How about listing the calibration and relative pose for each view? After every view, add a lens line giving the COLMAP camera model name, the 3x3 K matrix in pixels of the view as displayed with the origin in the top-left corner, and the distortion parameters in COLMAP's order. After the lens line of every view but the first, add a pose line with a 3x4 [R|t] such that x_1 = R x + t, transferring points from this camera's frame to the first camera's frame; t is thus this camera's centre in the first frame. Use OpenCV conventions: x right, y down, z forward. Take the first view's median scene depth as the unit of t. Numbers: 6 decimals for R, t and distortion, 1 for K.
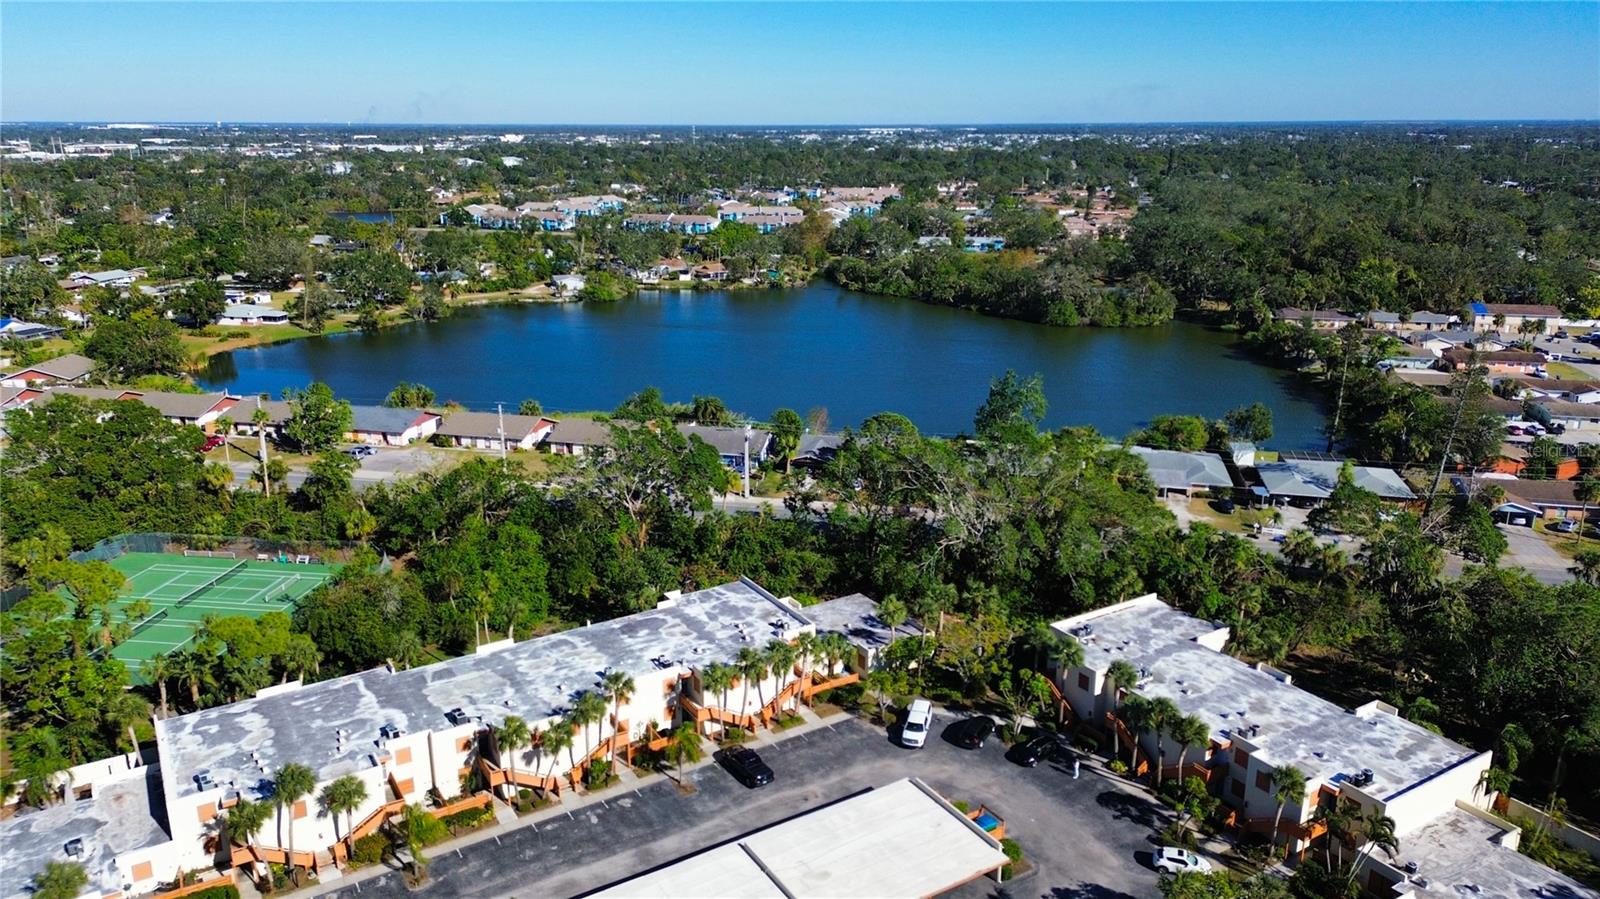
lens RADIAL K [[1114.4, 0, 799.2], [0, 1114.4, 440.7], [0, 0, 1]] dist [0.061398, -0.050789]
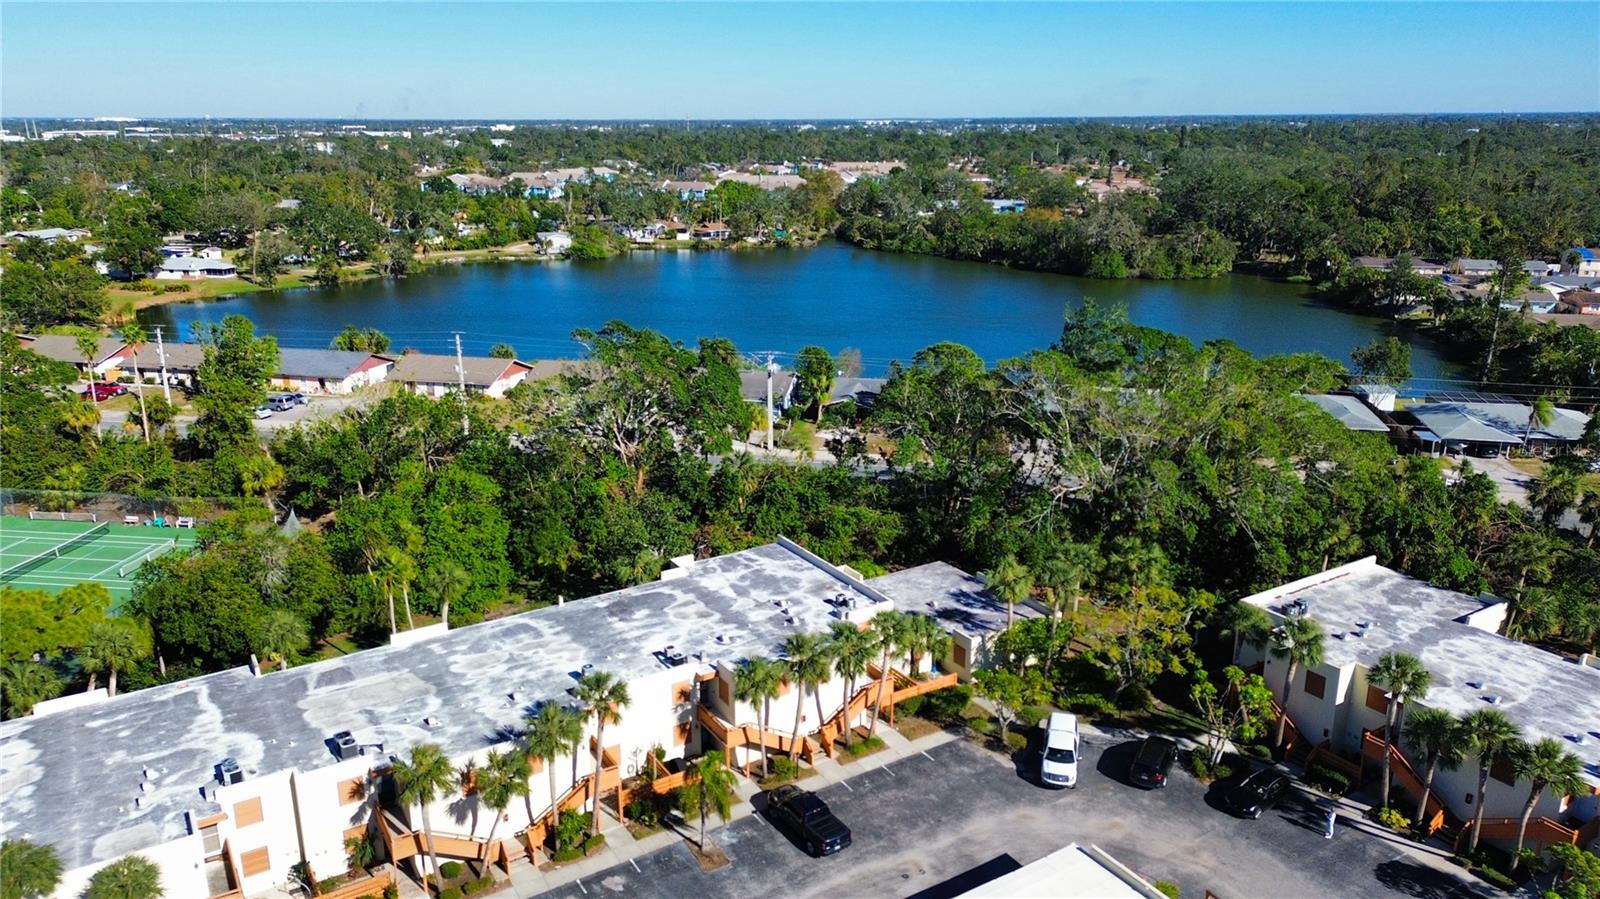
lens RADIAL K [[1114.4, 0, 797.8], [0, 1114.4, 454.1], [0, 0, 1]] dist [0.061398, -0.050789]
pose [[0.999988, -0.004004, 0.002972, -0.039939], [0.003955, 0.999859, 0.016296, 0.055595], [-0.003037, -0.016284, 0.999863, 0.279880]]
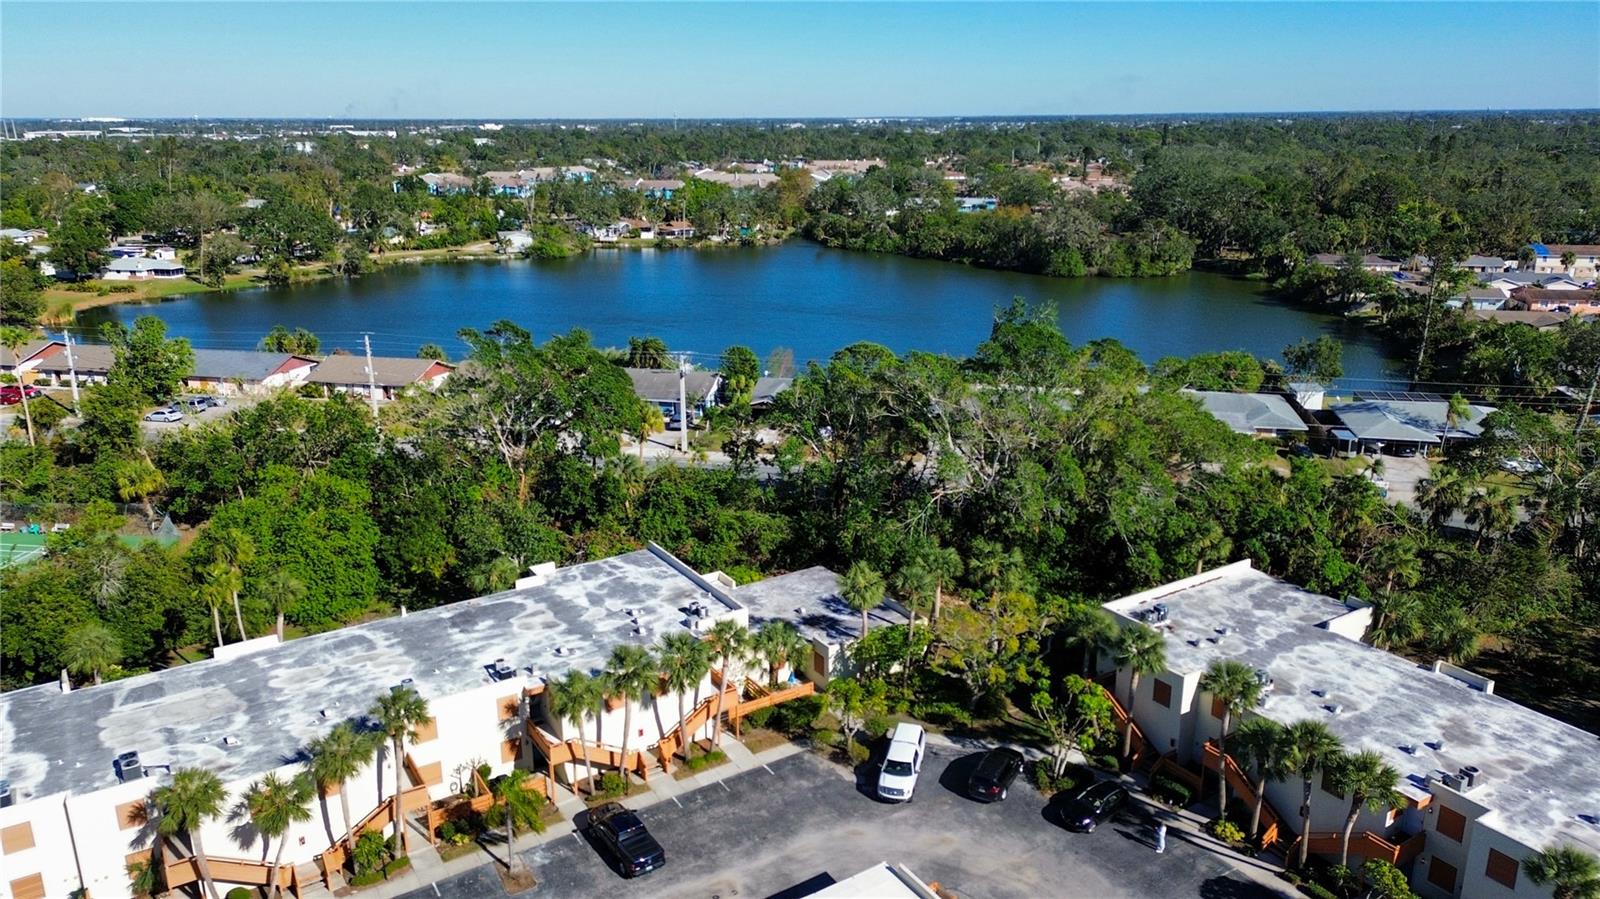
lens RADIAL K [[1114.4, 0, 798.0], [0, 1114.4, 453.3], [0, 0, 1]] dist [0.061398, -0.050789]
pose [[0.999924, -0.008285, 0.009177, 0.033840], [0.008130, 0.999826, 0.016773, 0.053626], [-0.009314, -0.016697, 0.999817, 0.295893]]
